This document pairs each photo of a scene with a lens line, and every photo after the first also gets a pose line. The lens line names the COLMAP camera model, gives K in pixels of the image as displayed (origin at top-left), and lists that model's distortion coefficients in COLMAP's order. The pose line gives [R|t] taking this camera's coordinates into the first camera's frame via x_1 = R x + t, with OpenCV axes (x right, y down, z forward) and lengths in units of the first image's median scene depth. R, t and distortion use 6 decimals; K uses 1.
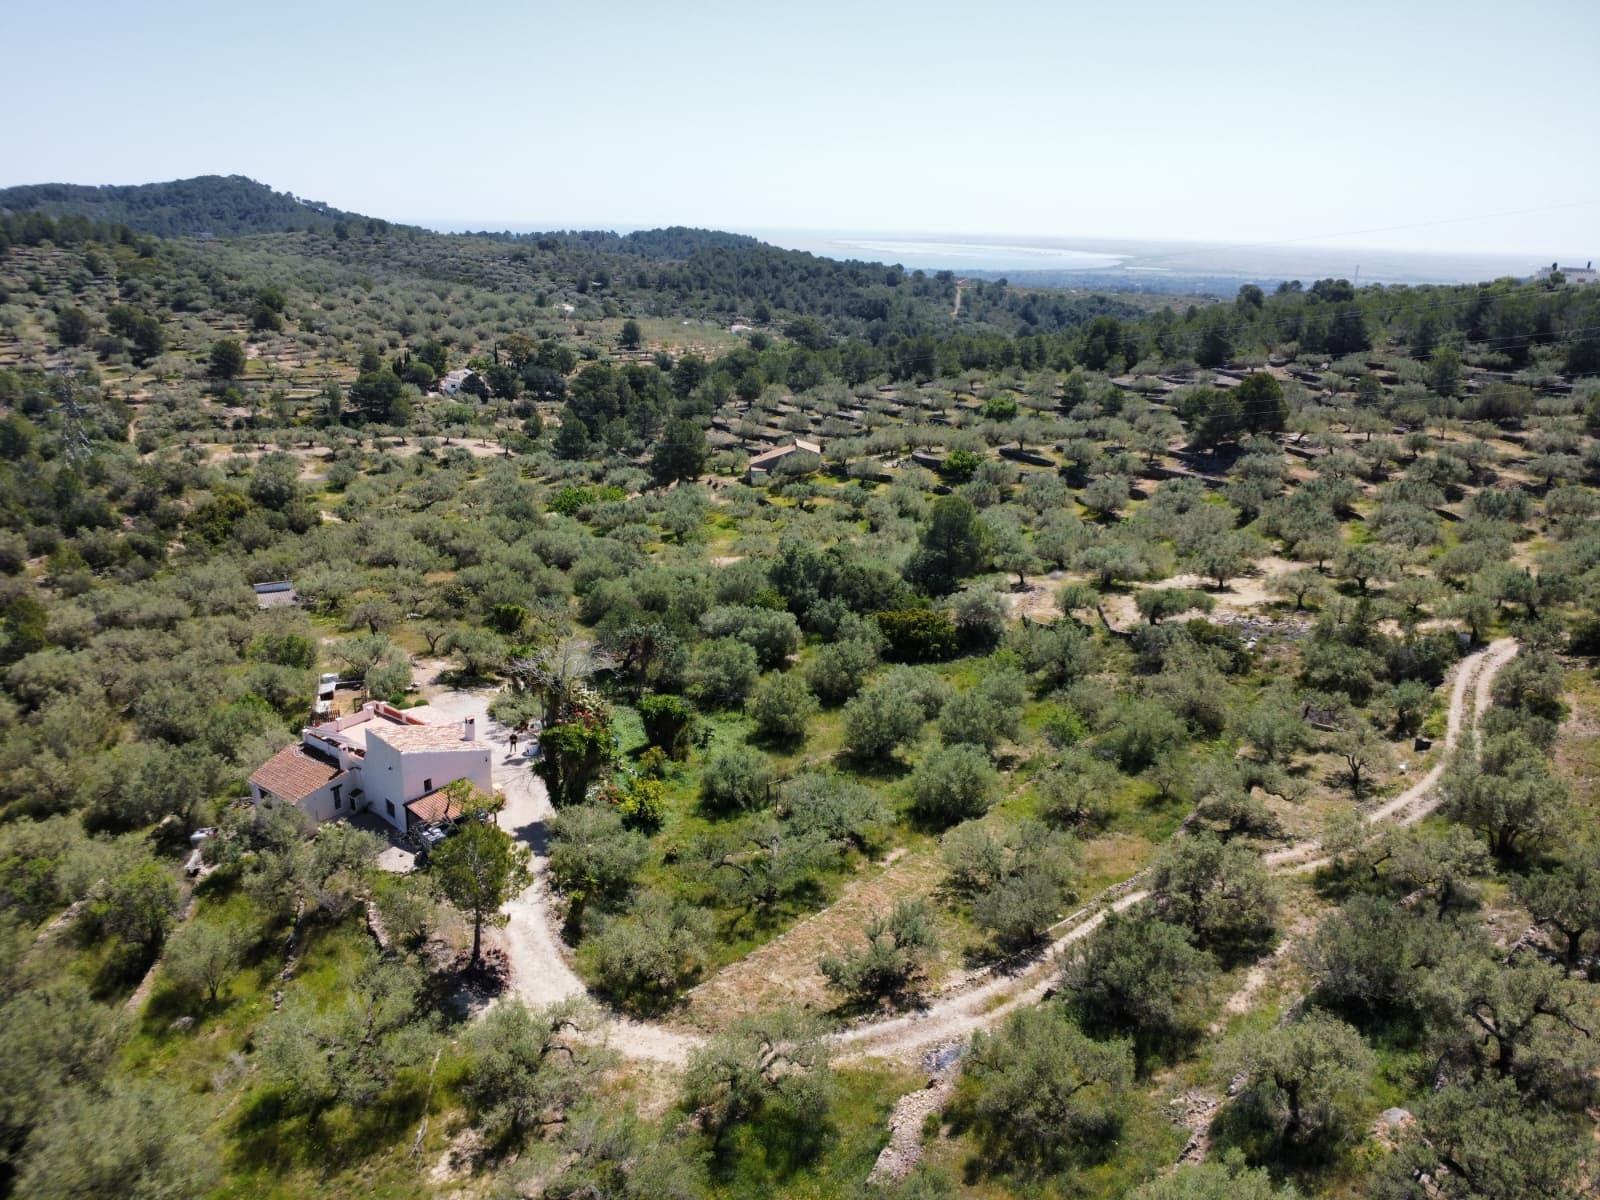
lens RADIAL K [[1185.6, 0, 800.0], [0, 1185.6, 600.0], [0, 0, 1]] dist [0.001515, -0.094176]
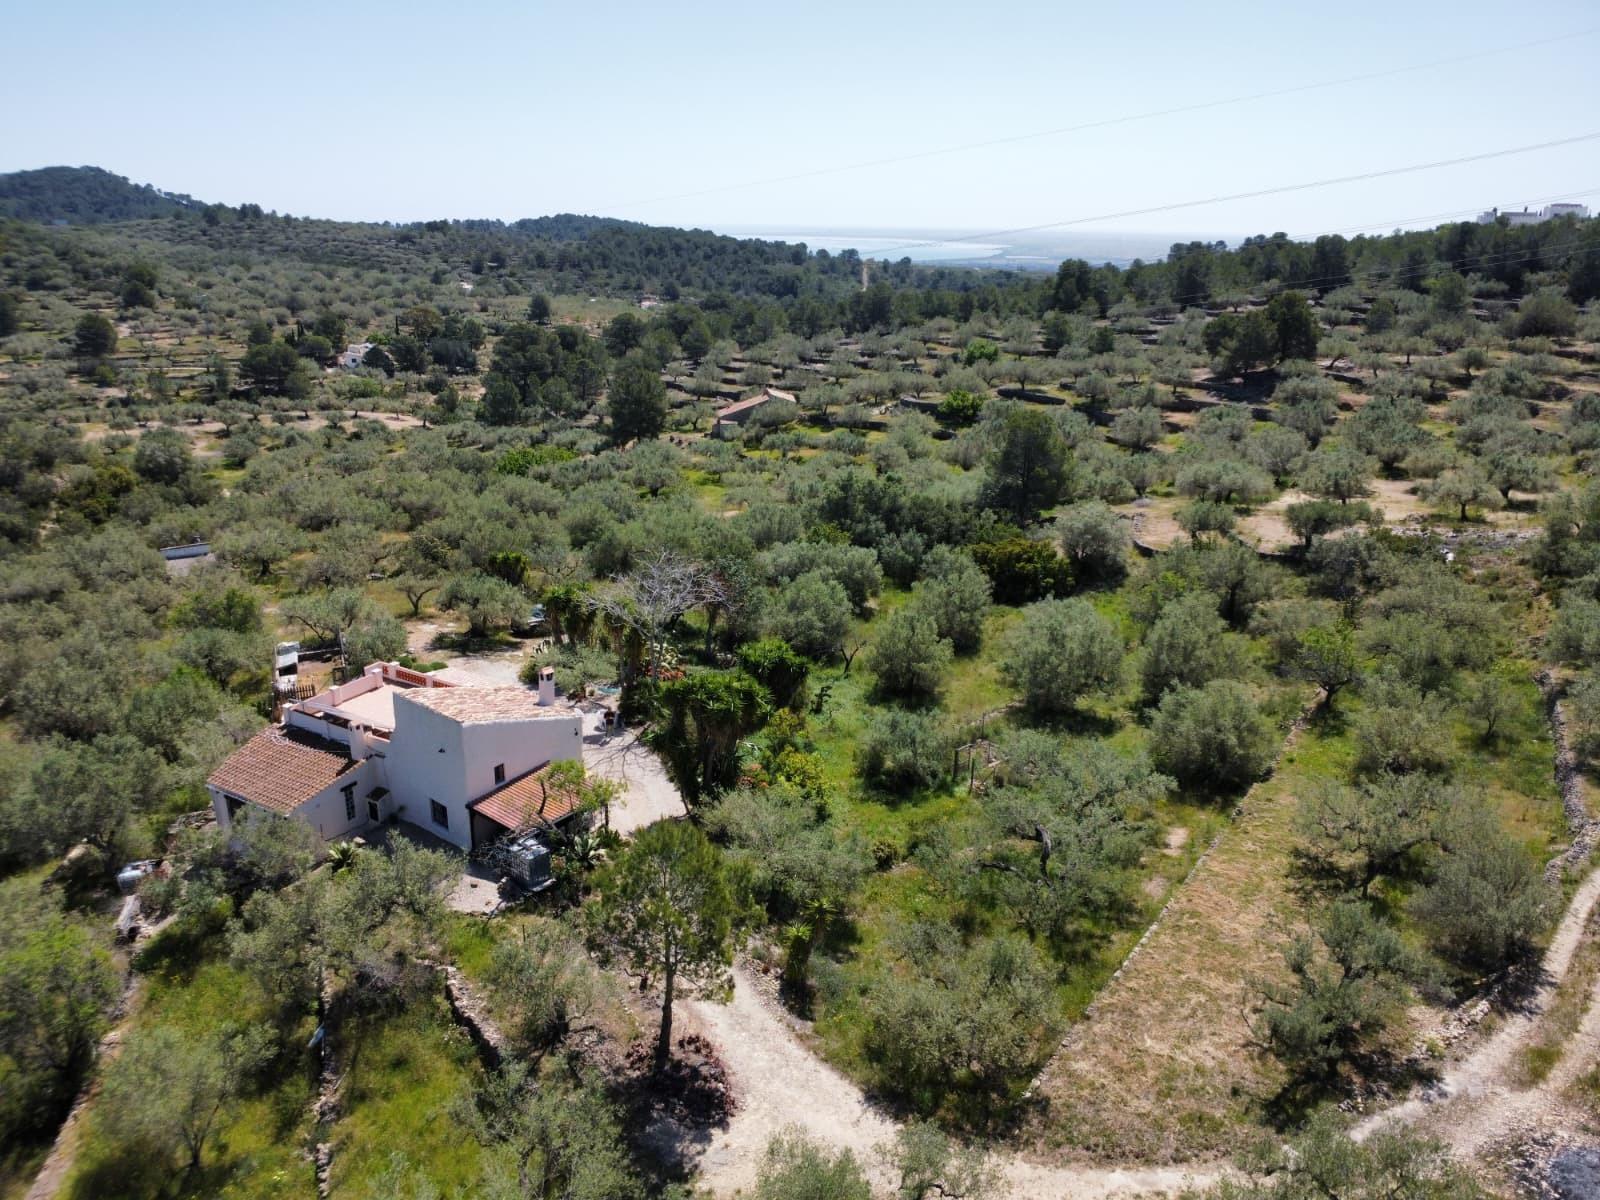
lens RADIAL K [[1187.4, 0, 800.0], [0, 1187.4, 600.0], [0, 0, 1]] dist [-0.019761, -0.031882]
pose [[0.995228, -0.042579, 0.087797, -0.066814], [0.042308, 0.999092, 0.004950, 0.021383], [-0.087928, -0.001212, 0.996126, 0.111720]]
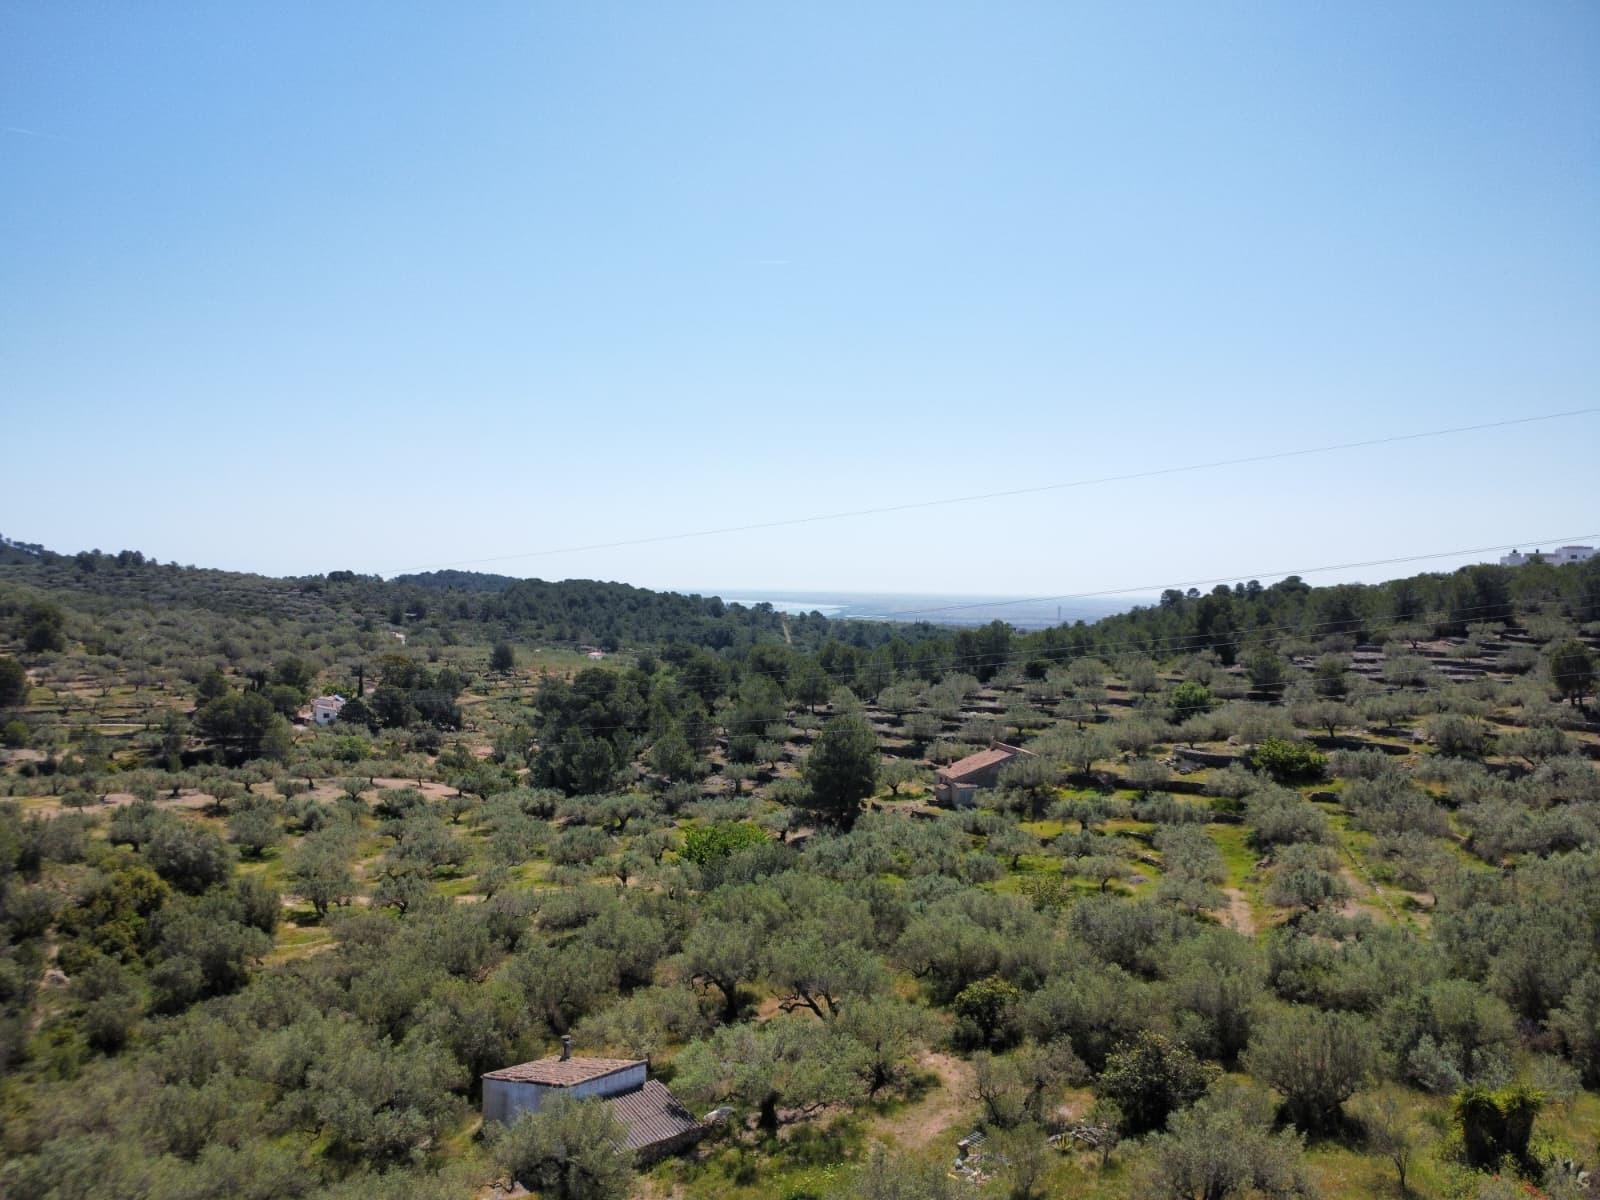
lens RADIAL K [[1187.4, 0, 800.0], [0, 1187.4, 600.0], [0, 0, 1]] dist [-0.019761, -0.031882]
pose [[0.972999, -0.013564, 0.230412, -0.289580], [0.079363, 0.957064, -0.278801, -0.030353], [-0.216738, 0.289559, 0.932298, 0.362225]]
